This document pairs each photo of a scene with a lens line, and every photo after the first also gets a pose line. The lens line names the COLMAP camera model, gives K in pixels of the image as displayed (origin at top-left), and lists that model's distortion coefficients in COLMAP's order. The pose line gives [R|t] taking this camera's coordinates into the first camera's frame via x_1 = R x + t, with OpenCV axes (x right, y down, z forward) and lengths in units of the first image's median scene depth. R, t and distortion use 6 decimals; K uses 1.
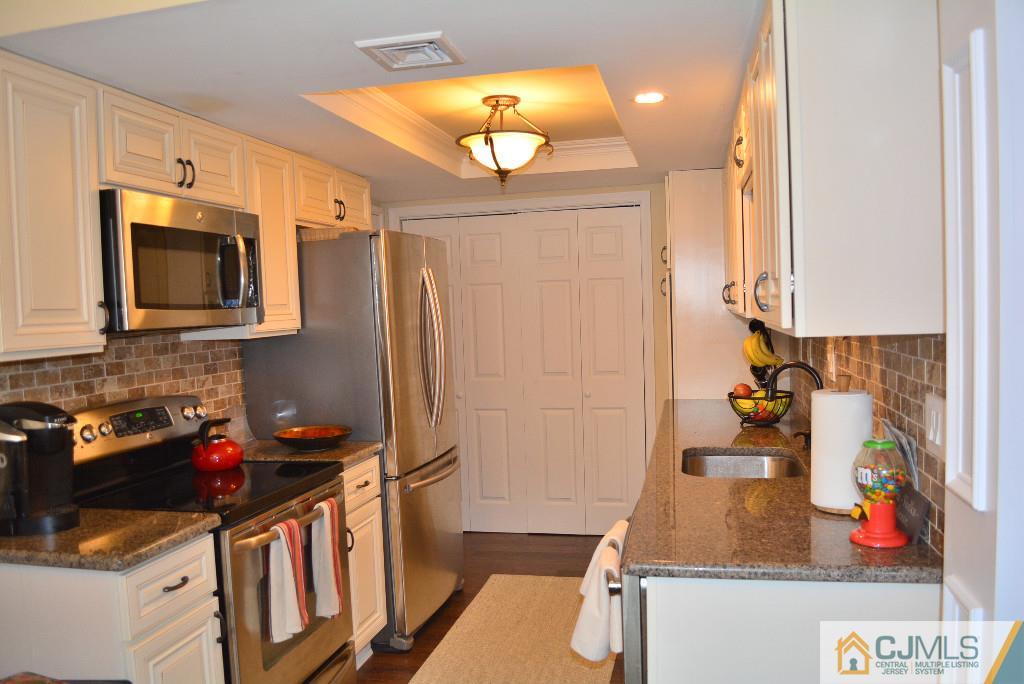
lens RADIAL K [[809.4, 0, 509.1], [0, 809.4, 348.3], [0, 0, 1]] dist [-0.081059, 0.009660]
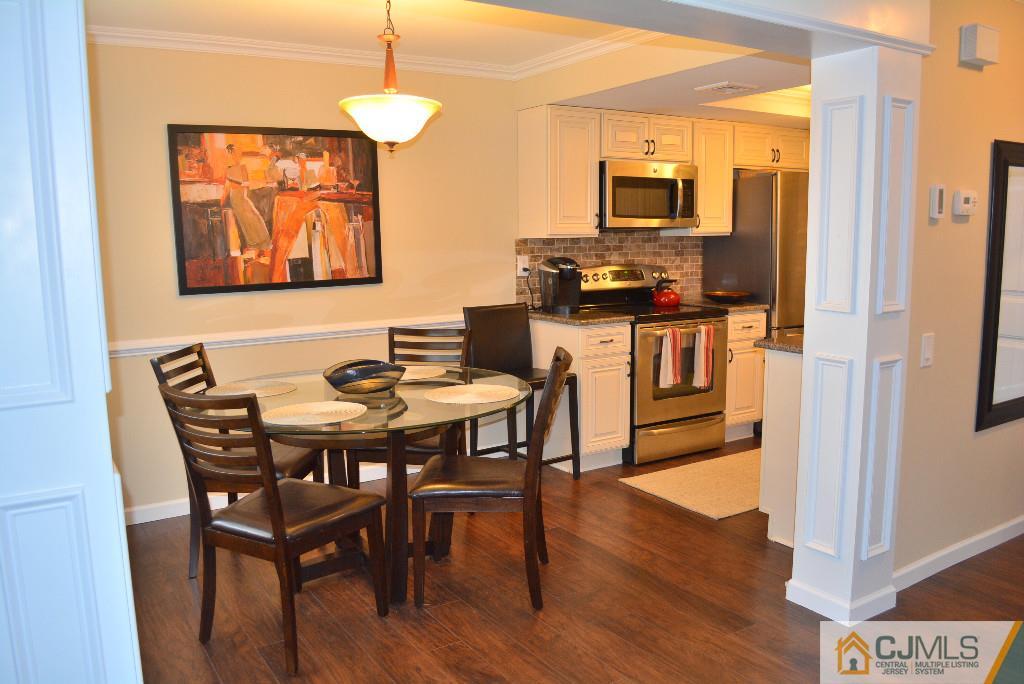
lens RADIAL K [[809.4, 0, 518.2], [0, 809.4, 337.8], [0, 0, 1]] dist [-0.081059, 0.009660]
pose [[0.714546, 0.119160, -0.689366, 0.740779], [-0.052311, 0.991729, 0.117204, 0.025299], [0.697630, -0.047686, 0.714869, -0.614614]]
